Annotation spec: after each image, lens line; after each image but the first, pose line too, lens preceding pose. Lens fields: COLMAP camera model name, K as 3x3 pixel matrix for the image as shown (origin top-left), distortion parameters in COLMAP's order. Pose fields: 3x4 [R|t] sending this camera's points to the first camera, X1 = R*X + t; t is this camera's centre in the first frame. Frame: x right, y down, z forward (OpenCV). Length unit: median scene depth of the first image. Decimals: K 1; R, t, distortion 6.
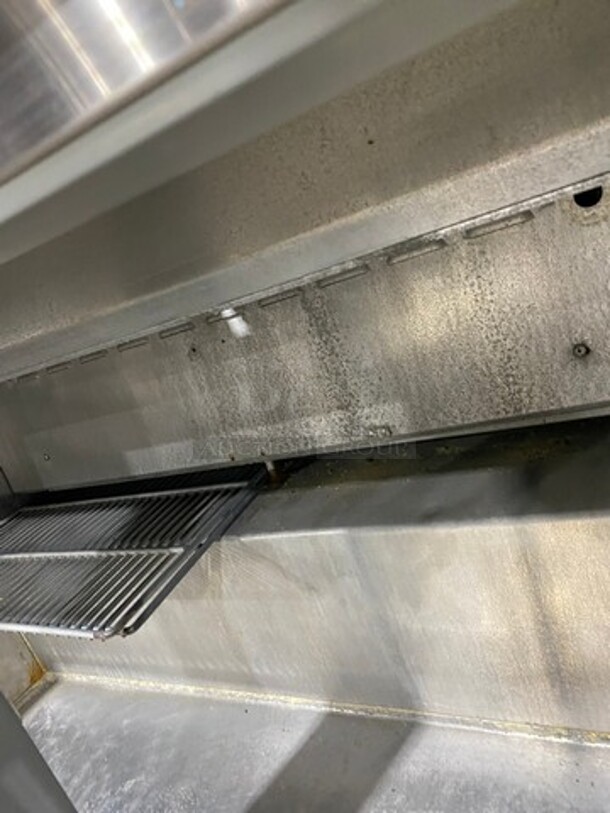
lens RADIAL K [[620.9, 0, 298.6], [0, 620.9, 405.9], [0, 0, 1]] dist [0.009265, -0.011355]
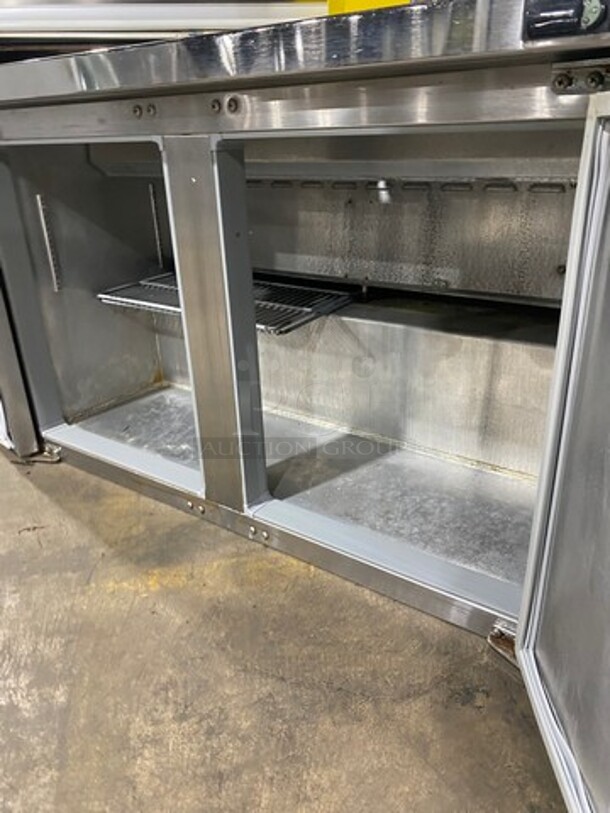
lens RADIAL K [[620.9, 0, 310.9], [0, 620.9, 410.9], [0, 0, 1]] dist [0.009265, -0.011355]
pose [[0.939608, 0.340655, 0.033030, -0.143048], [-0.341573, 0.927279, 0.153236, 0.221627], [0.021572, -0.155264, 0.987638, -0.756629]]
